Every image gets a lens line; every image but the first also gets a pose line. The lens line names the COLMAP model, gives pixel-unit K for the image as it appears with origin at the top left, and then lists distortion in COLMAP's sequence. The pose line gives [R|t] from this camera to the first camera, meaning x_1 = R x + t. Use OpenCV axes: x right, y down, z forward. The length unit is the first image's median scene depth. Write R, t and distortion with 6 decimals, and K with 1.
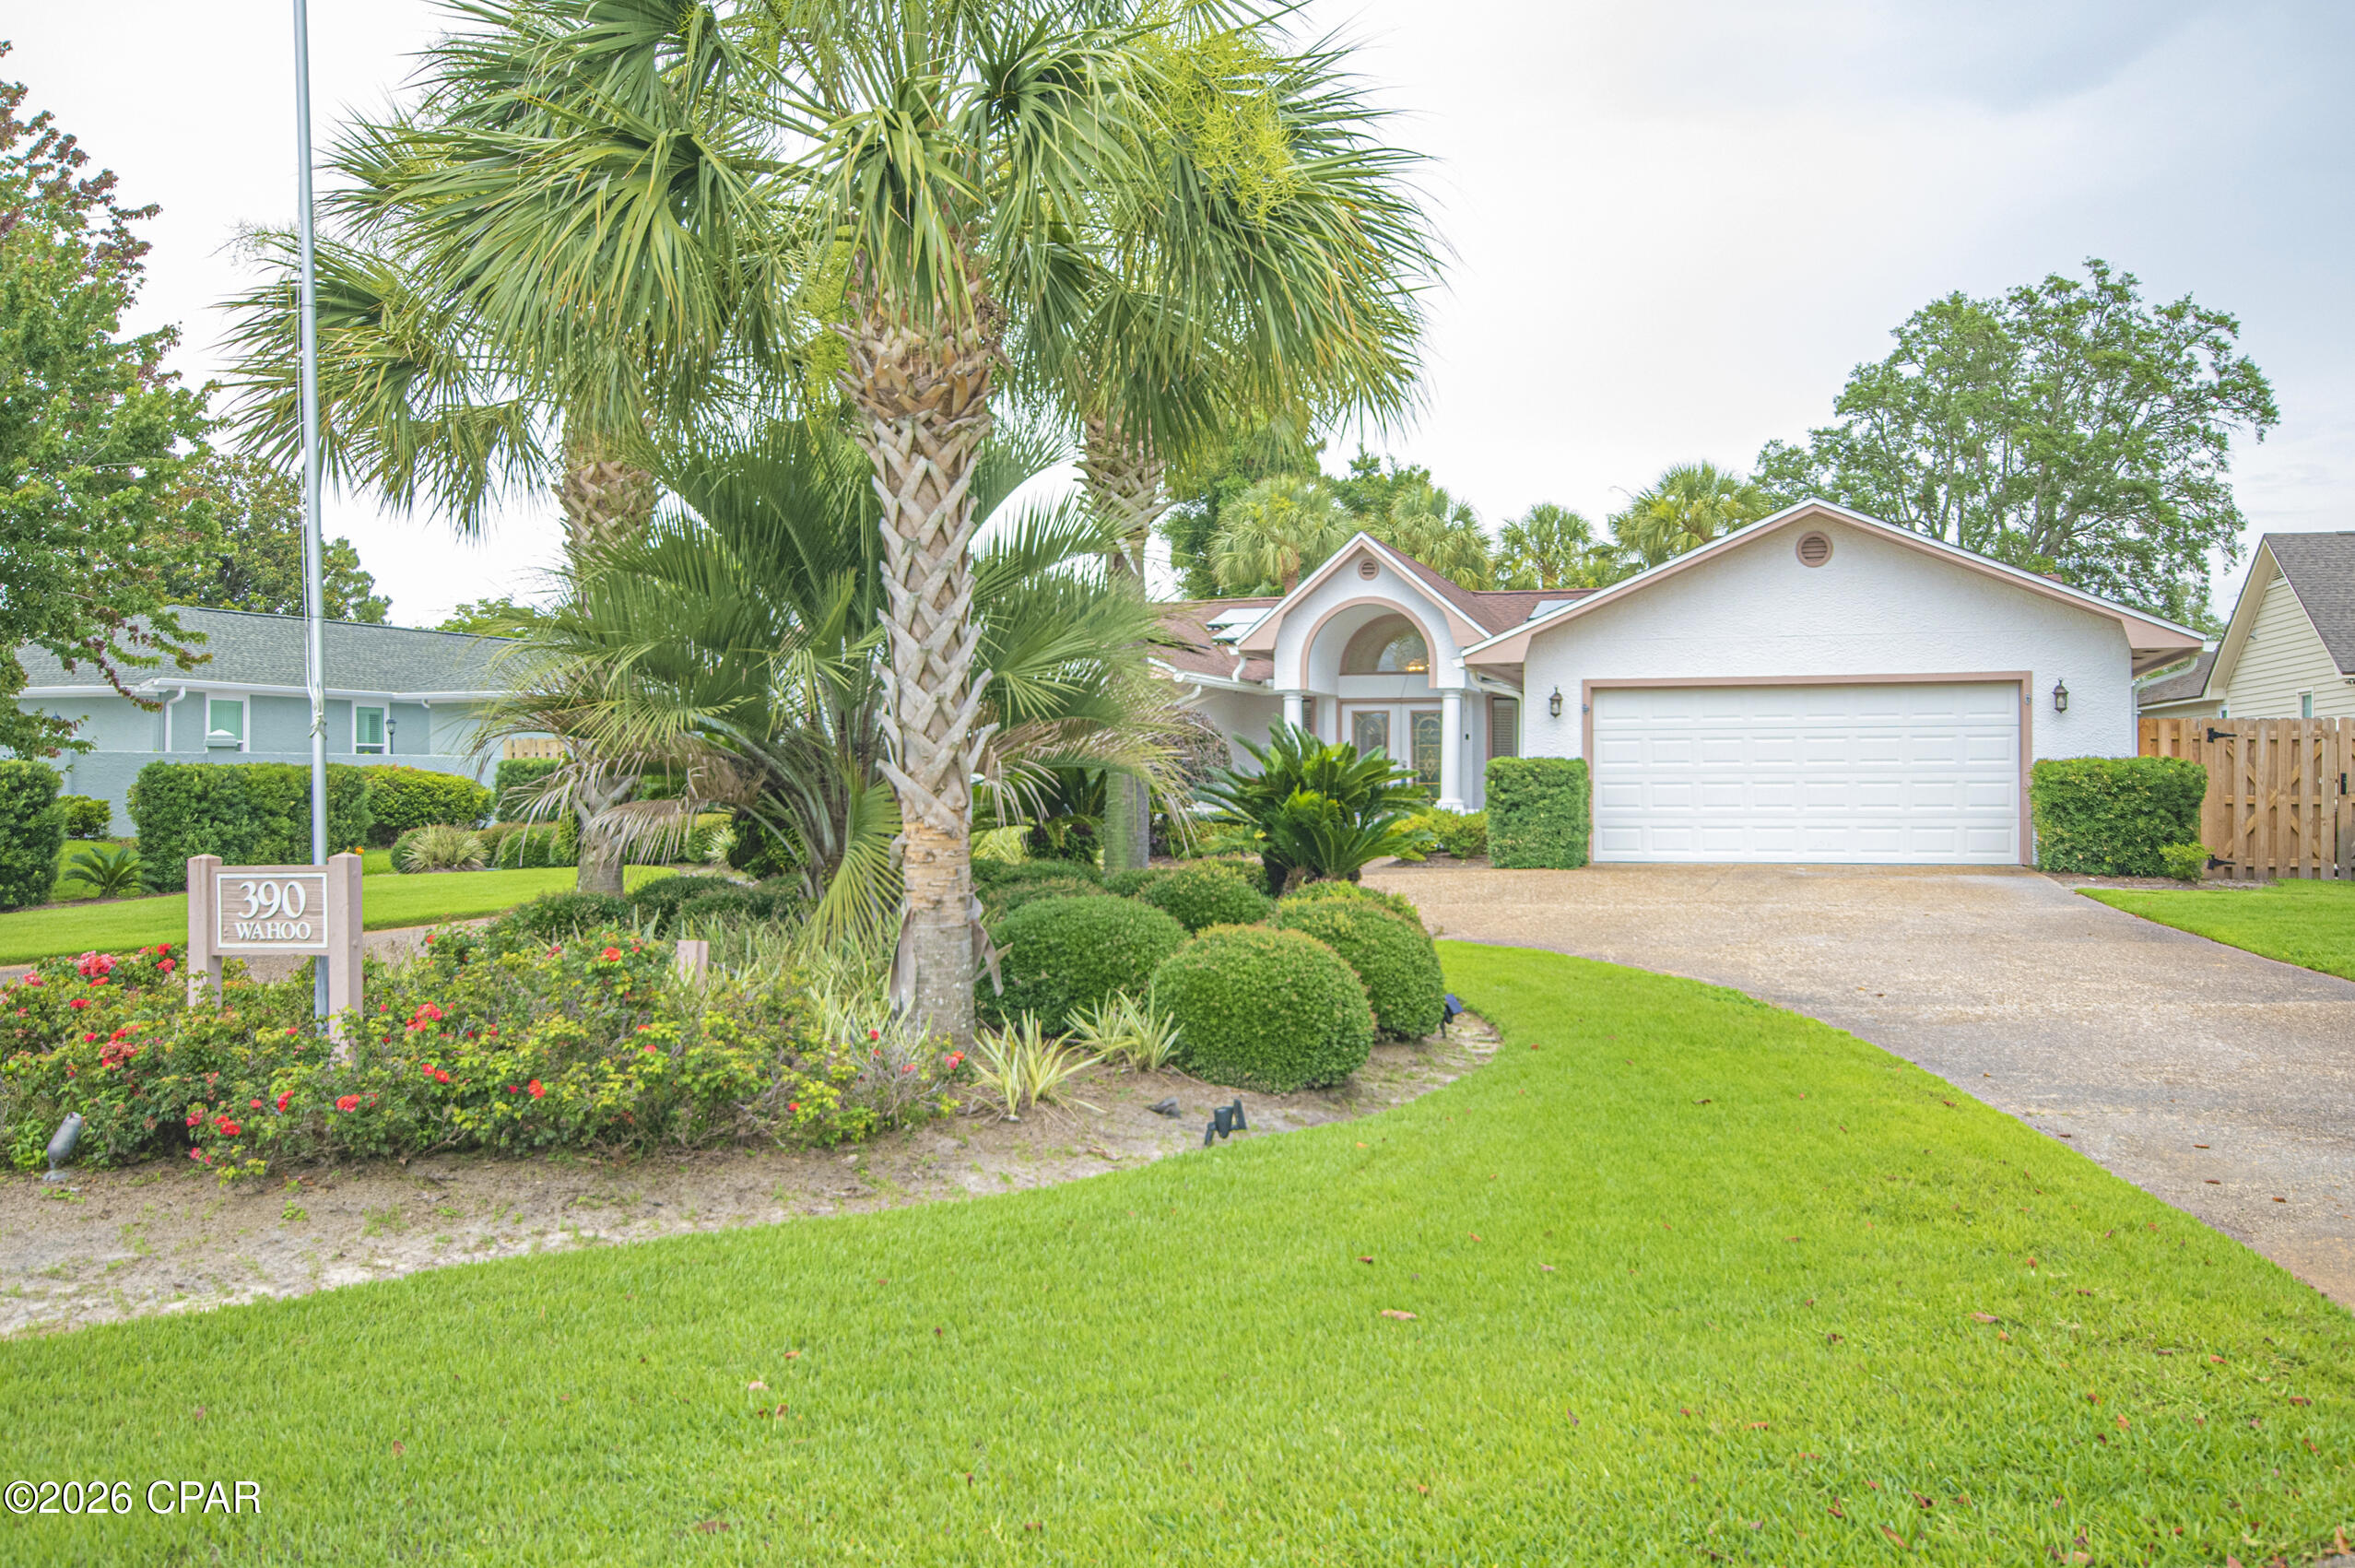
lens RADIAL K [[1931.4, 0, 1177.5], [0, 1931.4, 784.0], [0, 0, 1]] dist [0.020893, 0.006788]
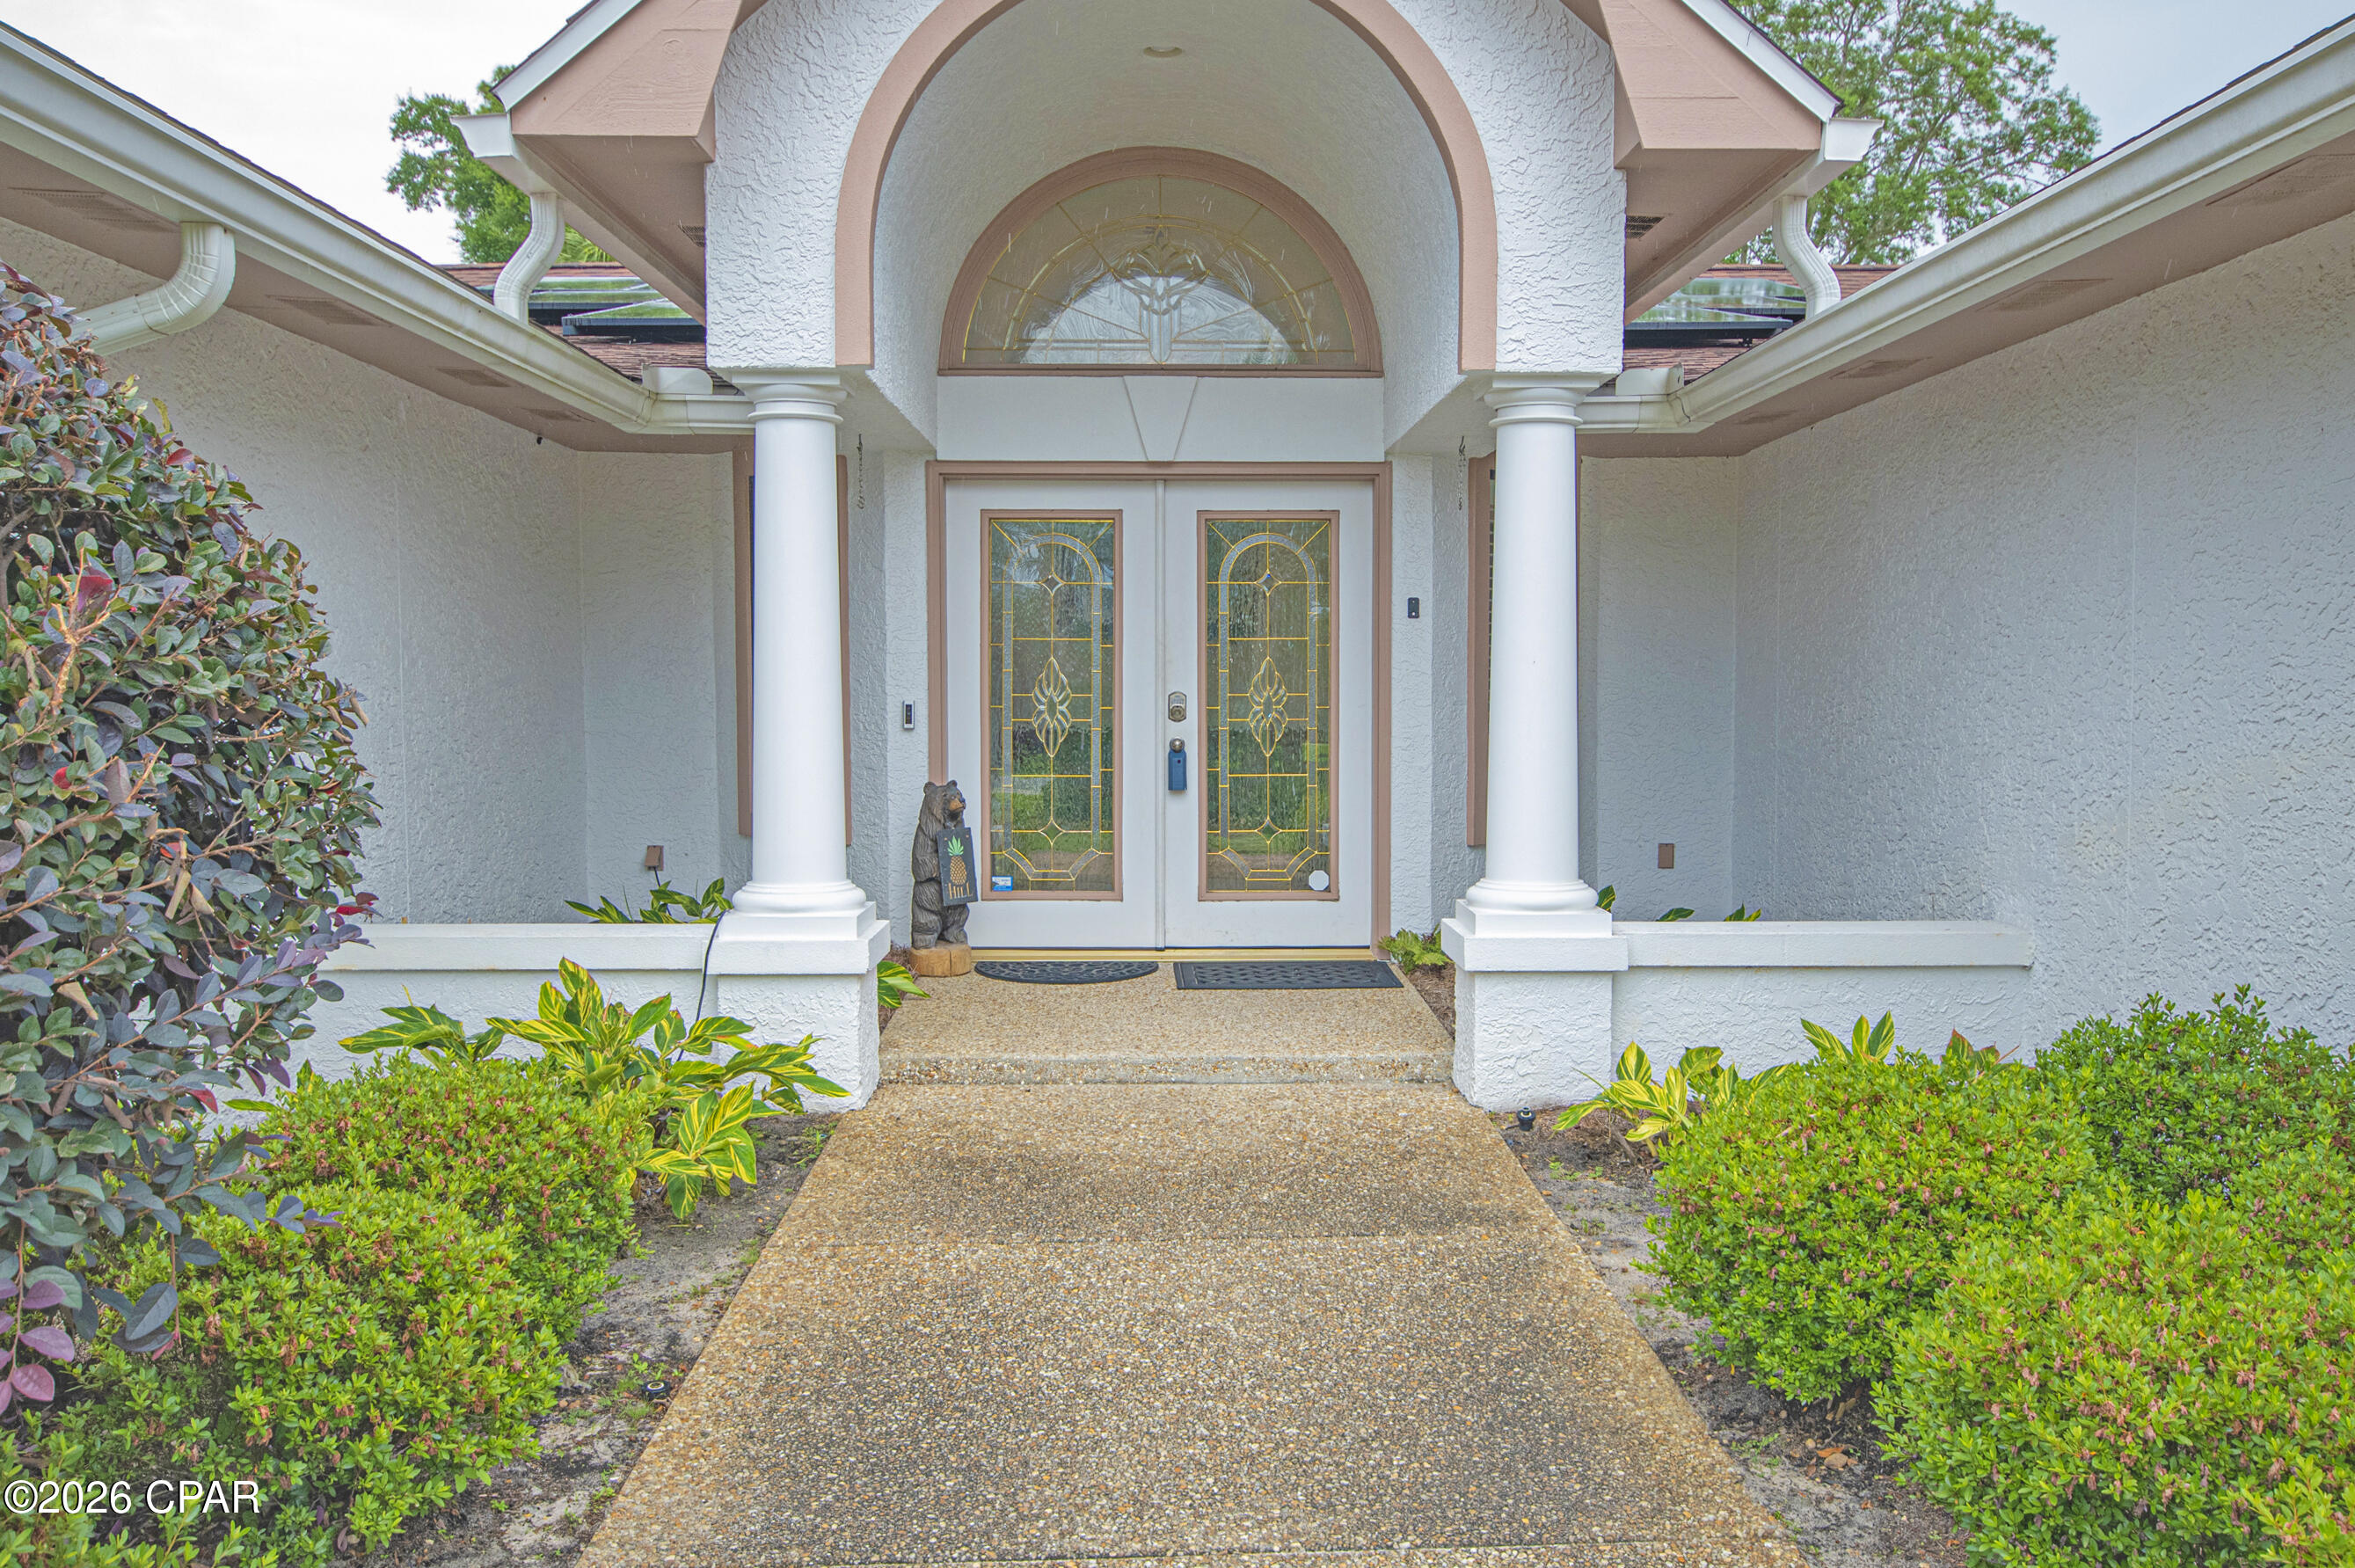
lens RADIAL K [[1931.4, 0, 1177.5], [0, 1931.4, 784.0], [0, 0, 1]] dist [0.020893, 0.006788]
pose [[0.947236, -0.016460, 0.320114, 0.040086], [-0.002091, 0.998342, 0.057522, -0.020935], [-0.320531, -0.055157, 0.945631, 1.022292]]
